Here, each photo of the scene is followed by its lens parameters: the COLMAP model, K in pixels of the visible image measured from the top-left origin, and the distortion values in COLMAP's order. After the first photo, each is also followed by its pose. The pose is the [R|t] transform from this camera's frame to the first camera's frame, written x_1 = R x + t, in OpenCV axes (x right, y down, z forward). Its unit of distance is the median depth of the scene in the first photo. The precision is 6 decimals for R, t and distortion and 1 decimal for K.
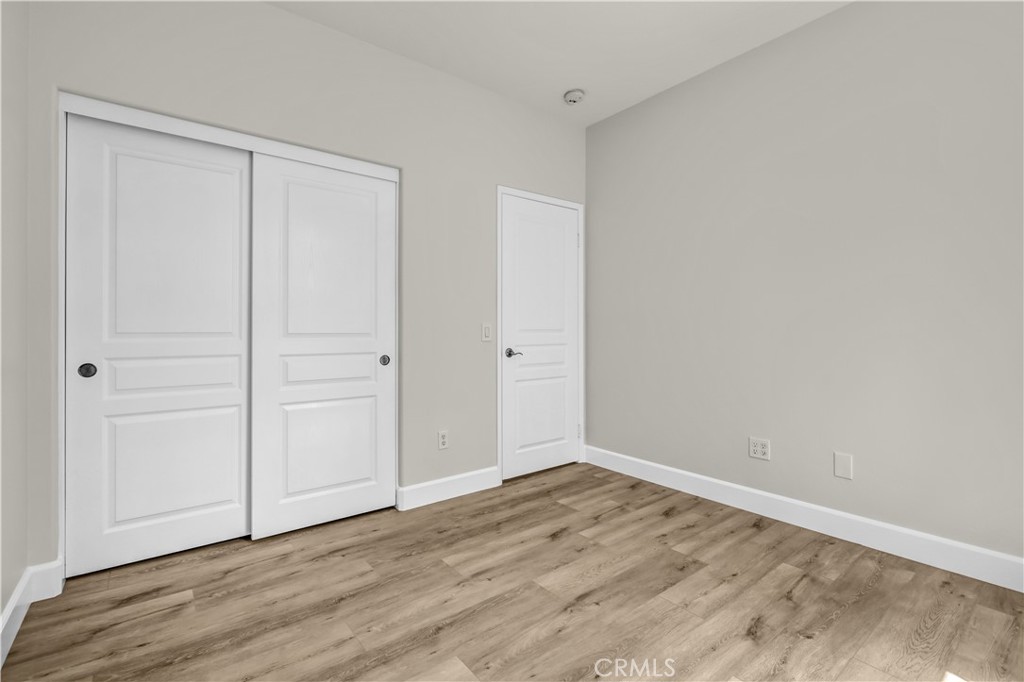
lens RADIAL K [[464.2, 0, 516.7], [0, 464.2, 335.5], [0, 0, 1]] dist [0.000952, 0.000368]
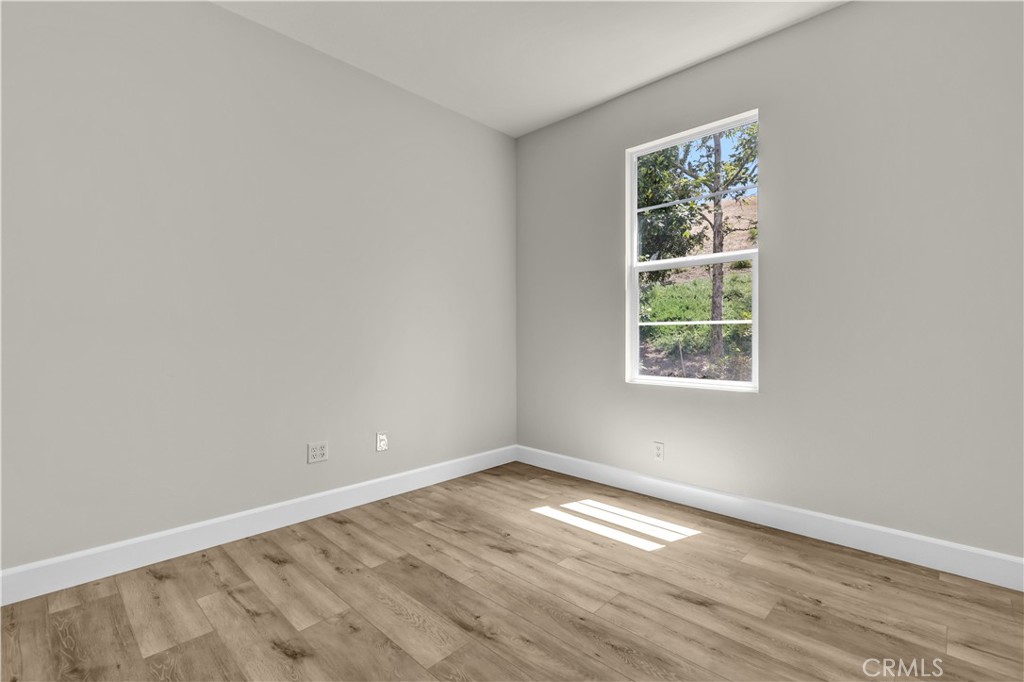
lens RADIAL K [[464.2, 0, 516.7], [0, 464.2, 339.4], [0, 0, 1]] dist [0.000952, 0.000368]
pose [[-0.136489, -0.006593, 0.990620, -0.737414], [0.008872, 0.999930, 0.007878, -0.006545], [-0.990602, 0.009864, -0.136421, 0.975268]]
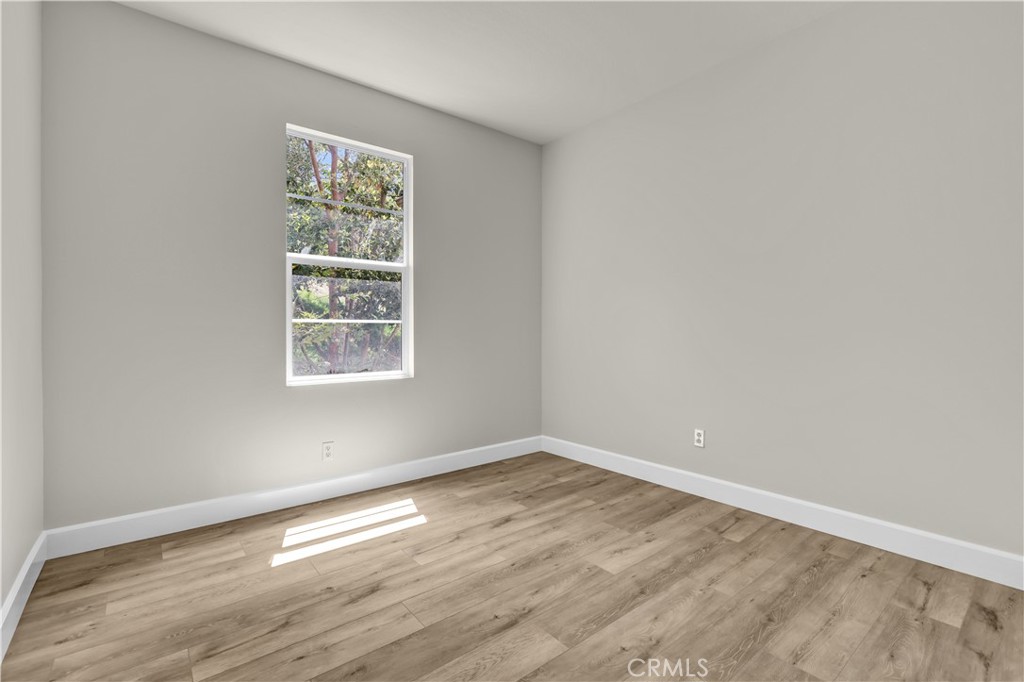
lens RADIAL K [[464.2, 0, 511.0], [0, 464.2, 339.7], [0, 0, 1]] dist [0.000952, 0.000368]
pose [[-0.999978, 0.004533, -0.004885, 0.135214], [0.004419, 0.999722, 0.023161, -0.014433], [0.004988, 0.023139, -0.999720, 1.812191]]
